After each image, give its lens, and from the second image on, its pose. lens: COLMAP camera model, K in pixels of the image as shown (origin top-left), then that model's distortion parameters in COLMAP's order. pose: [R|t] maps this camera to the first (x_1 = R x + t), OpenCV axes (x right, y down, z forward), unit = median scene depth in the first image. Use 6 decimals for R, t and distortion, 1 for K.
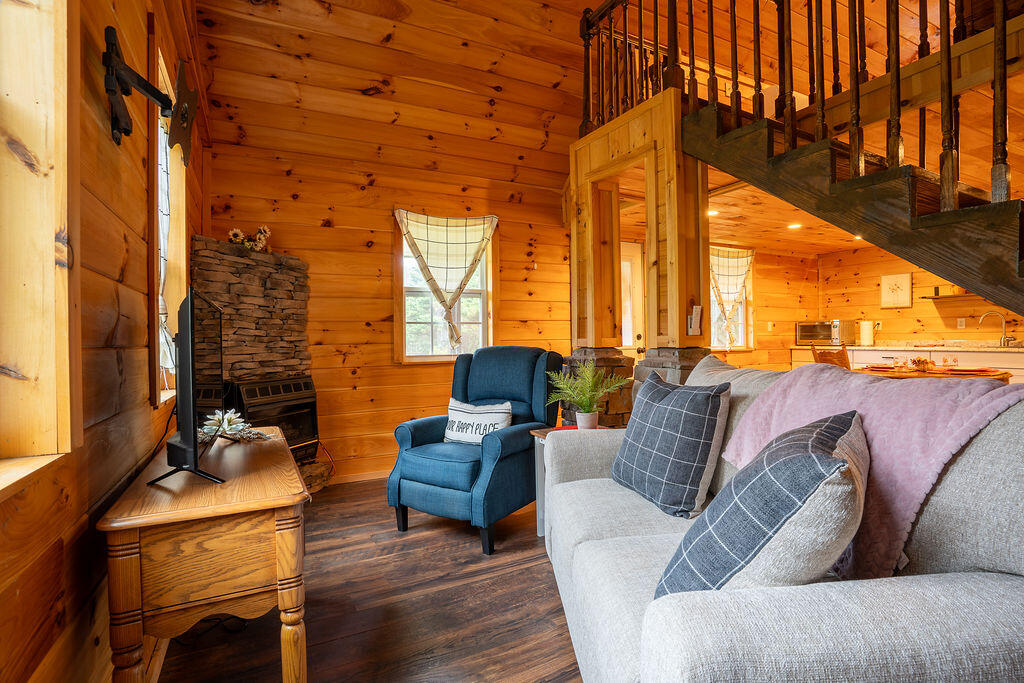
lens RADIAL K [[501.9, 0, 509.4], [0, 501.9, 339.4], [0, 0, 1]] dist [-0.090635, 0.048280]
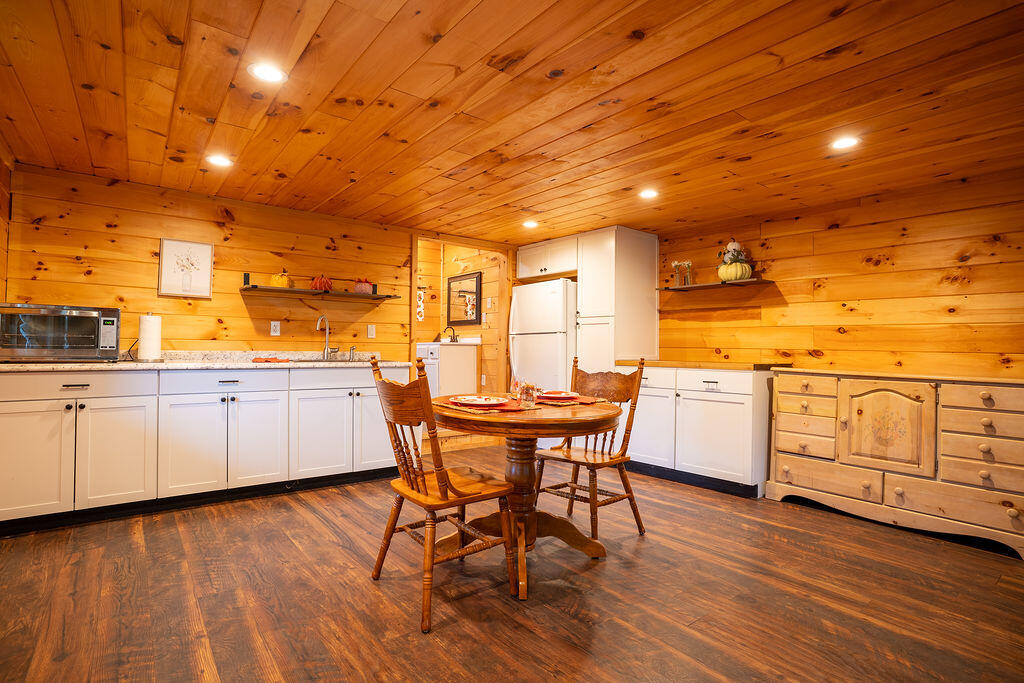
lens RADIAL K [[501.9, 0, 509.4], [0, 501.9, 339.4], [0, 0, 1]] dist [-0.090635, 0.048280]
pose [[-0.187370, 0.022918, 0.982022, 0.134838], [-0.010650, 0.999622, -0.025361, -0.001354], [-0.982232, -0.015211, -0.187055, 0.769588]]
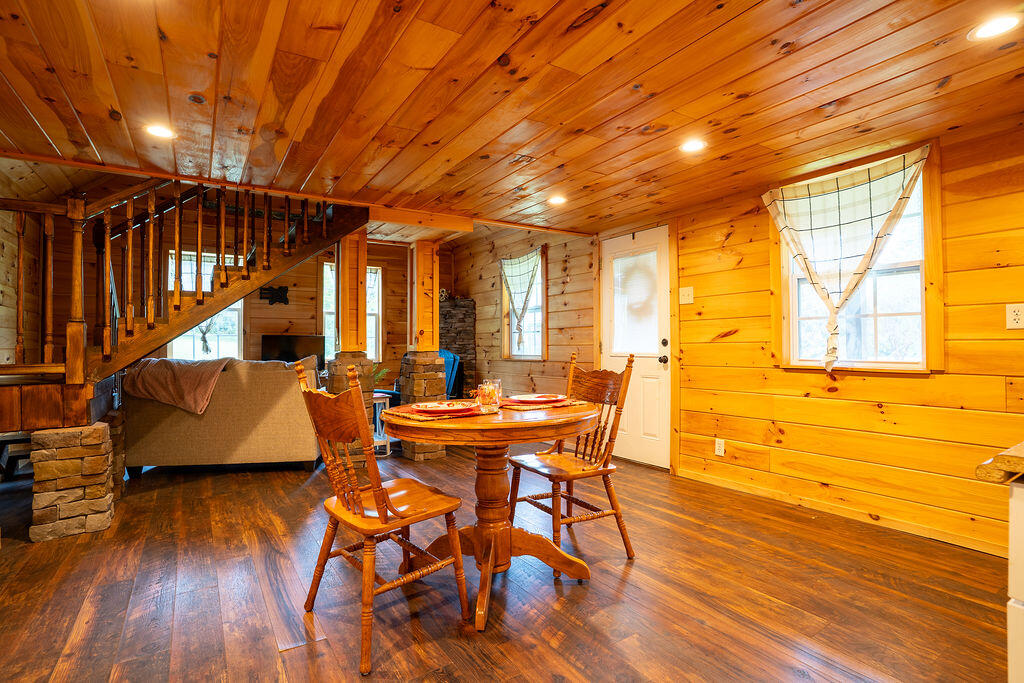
lens RADIAL K [[501.9, 0, 509.4], [0, 501.9, 339.4], [0, 0, 1]] dist [-0.090635, 0.048280]
pose [[0.094028, 0.001404, -0.995569, 0.986417], [0.005147, 0.999985, 0.001896, -0.011991], [0.995556, -0.005302, 0.094019, 0.649483]]
